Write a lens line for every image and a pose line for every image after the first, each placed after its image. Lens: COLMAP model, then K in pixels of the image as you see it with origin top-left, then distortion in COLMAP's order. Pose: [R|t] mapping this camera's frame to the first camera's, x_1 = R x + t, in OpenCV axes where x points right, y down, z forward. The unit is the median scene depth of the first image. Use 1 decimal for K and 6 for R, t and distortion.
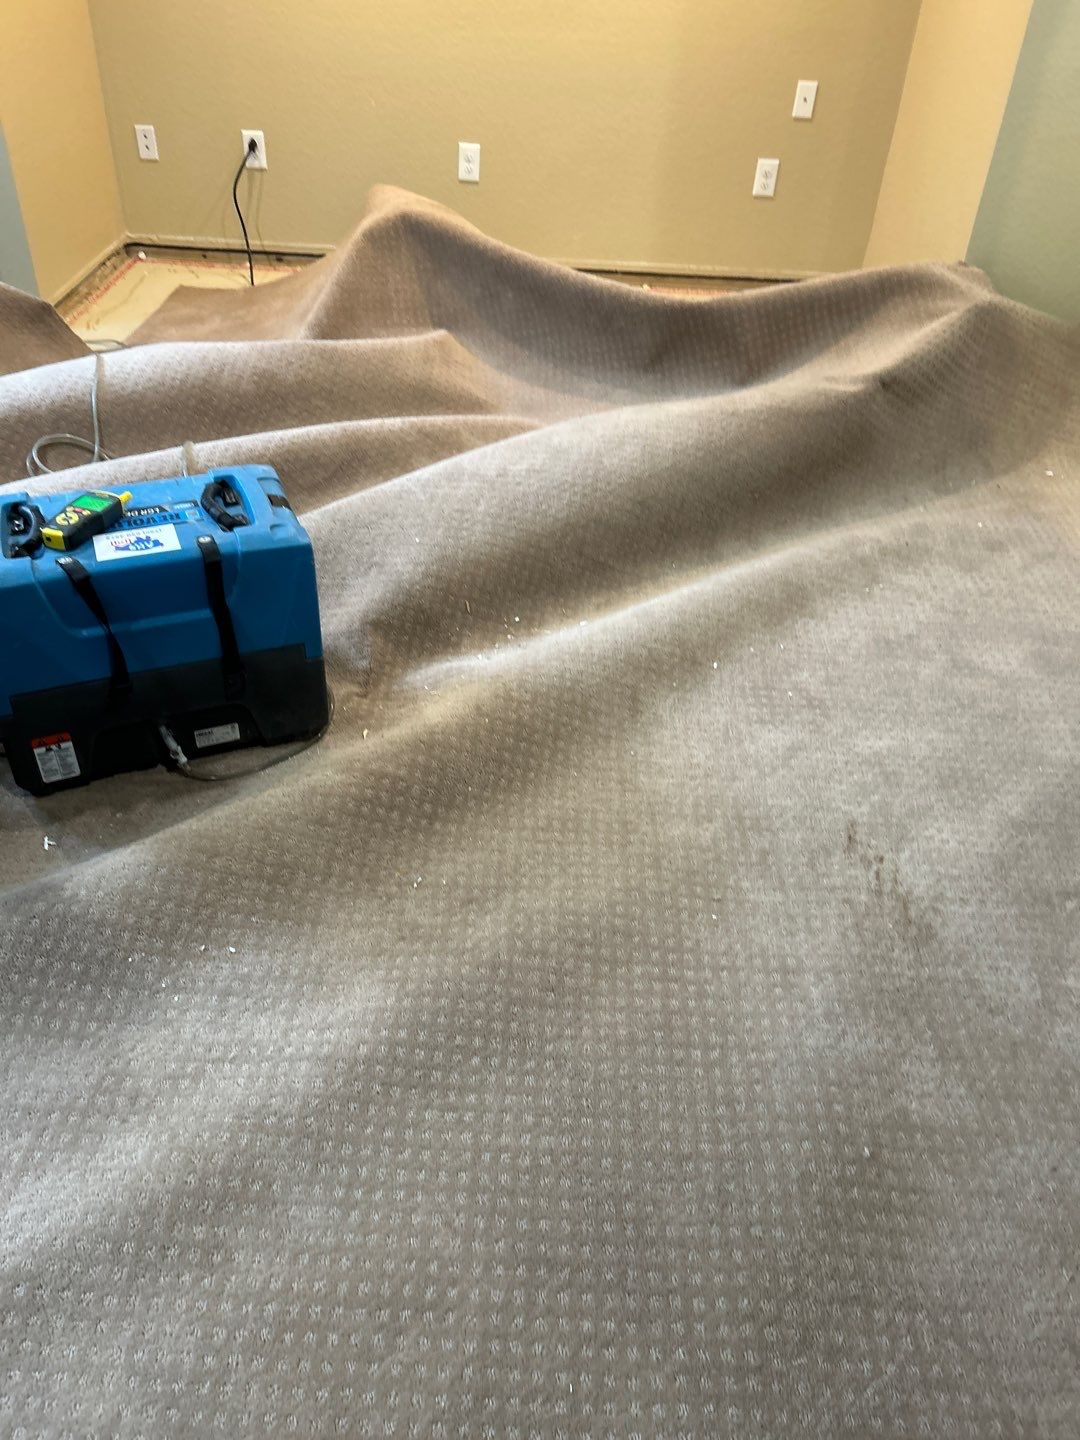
lens RADIAL K [[1063.9, 0, 547.0], [0, 1063.9, 716.4], [0, 0, 1]] dist [0.043873, -0.006413]
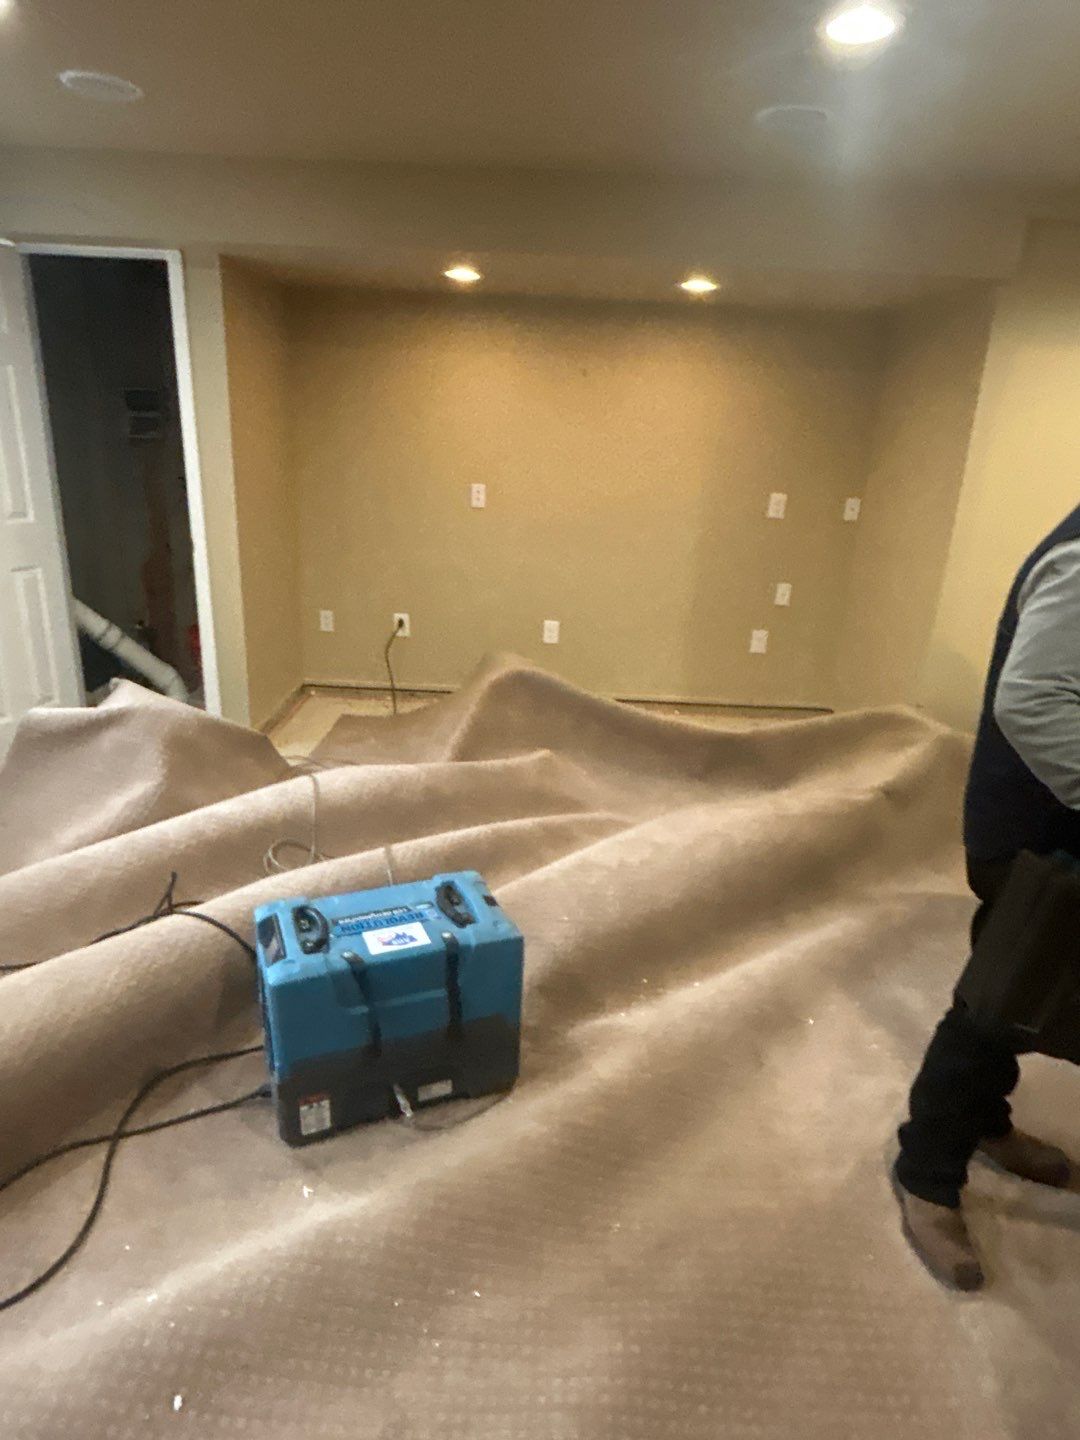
lens RADIAL K [[872.8, 0, 536.5], [0, 872.8, 716.3], [0, 0, 1]] dist [0.001488, 0.002282]
pose [[0.999942, -0.004732, 0.009677, -0.186265], [0.007635, 0.945055, -0.326823, -0.057235], [-0.007599, 0.326878, 0.945036, -0.100604]]
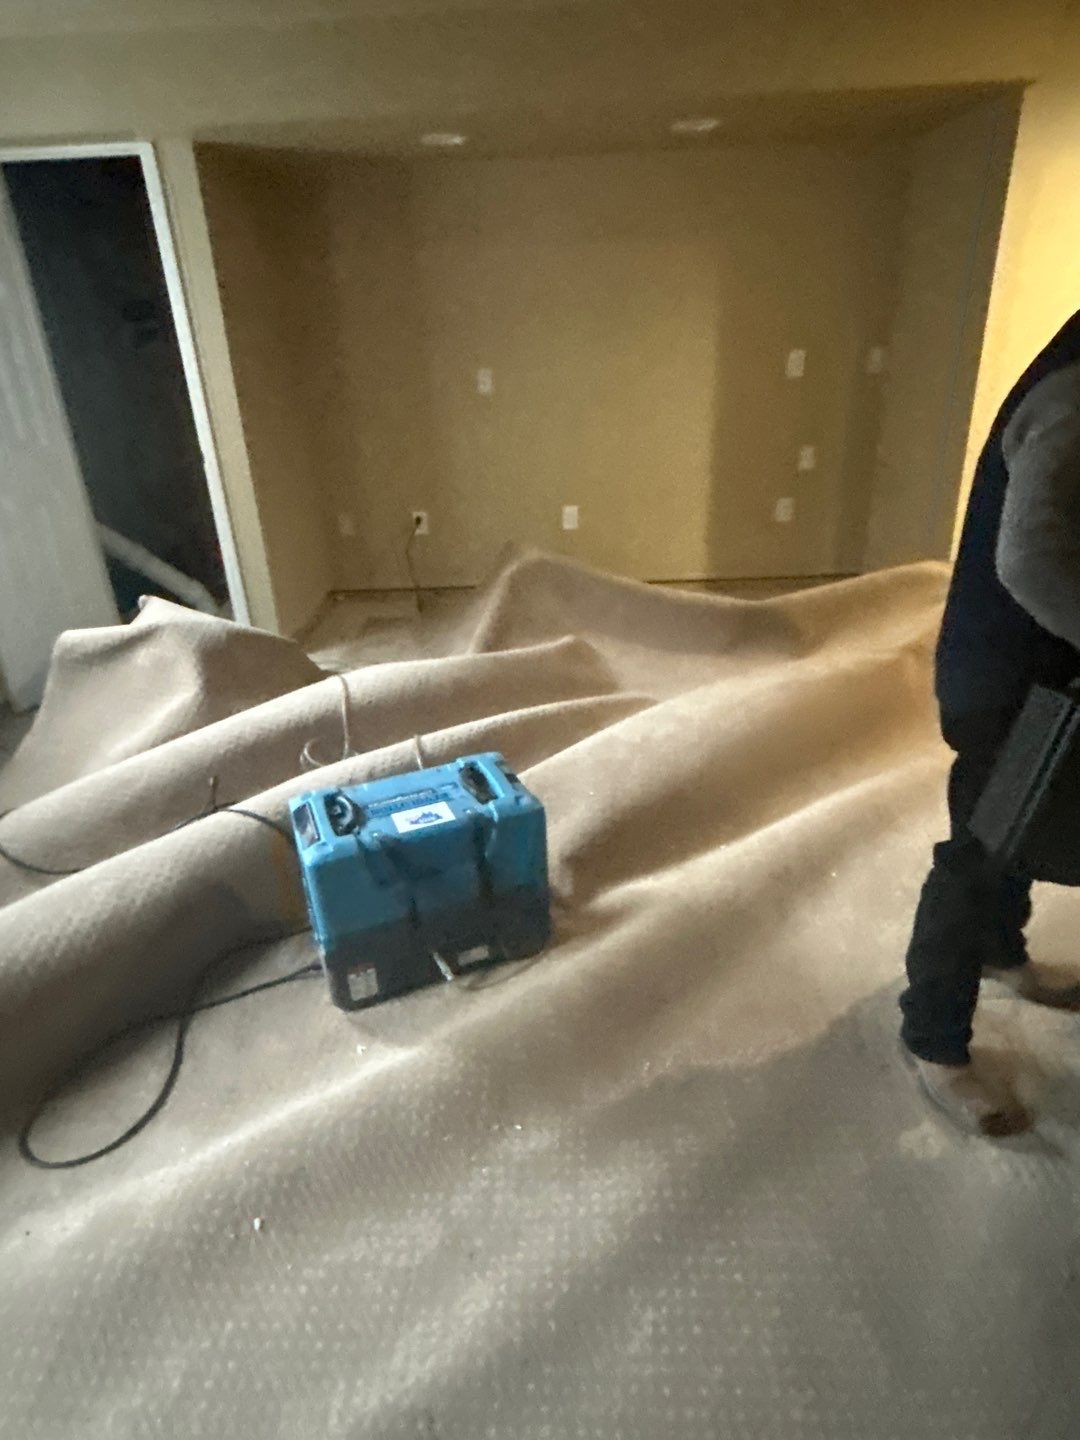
lens RADIAL K [[872.8, 0, 534.6], [0, 872.8, 714.6], [0, 0, 1]] dist [0.001488, 0.002282]
pose [[0.996100, -0.075604, -0.045488, -0.151456], [0.064009, 0.974023, -0.217212, -0.031441], [0.060728, 0.213453, 0.975064, -0.109831]]
